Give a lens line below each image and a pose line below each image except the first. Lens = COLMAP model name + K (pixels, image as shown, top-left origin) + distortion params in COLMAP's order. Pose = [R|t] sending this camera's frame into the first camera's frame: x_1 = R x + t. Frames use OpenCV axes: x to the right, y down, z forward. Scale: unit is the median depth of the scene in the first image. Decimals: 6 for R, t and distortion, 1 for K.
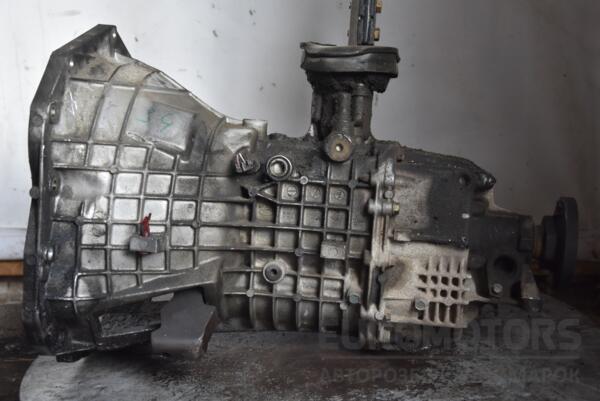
lens RADIAL K [[1026.1, 0, 300.0], [0, 1026.1, 200.5], [0, 0, 1]] dist [0.030377, 0.029161]
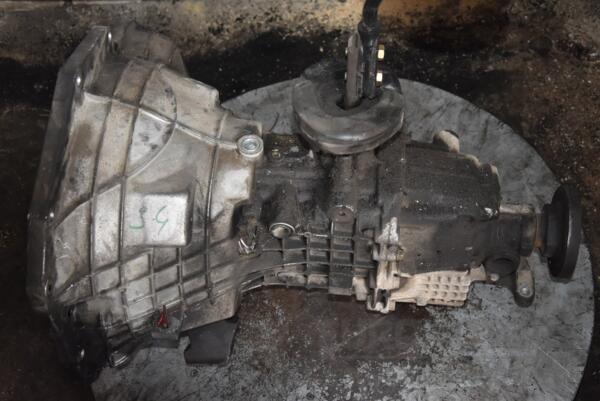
lens RADIAL K [[910.4, 0, 300.0], [0, 910.4, 200.5], [0, 0, 1]] dist [0.010754, 0.031410]
pose [[0.997049, -0.061898, -0.045406, 0.039056], [0.075076, 0.662792, 0.745030, -0.711498], [-0.016021, -0.746240, 0.665484, 0.440998]]
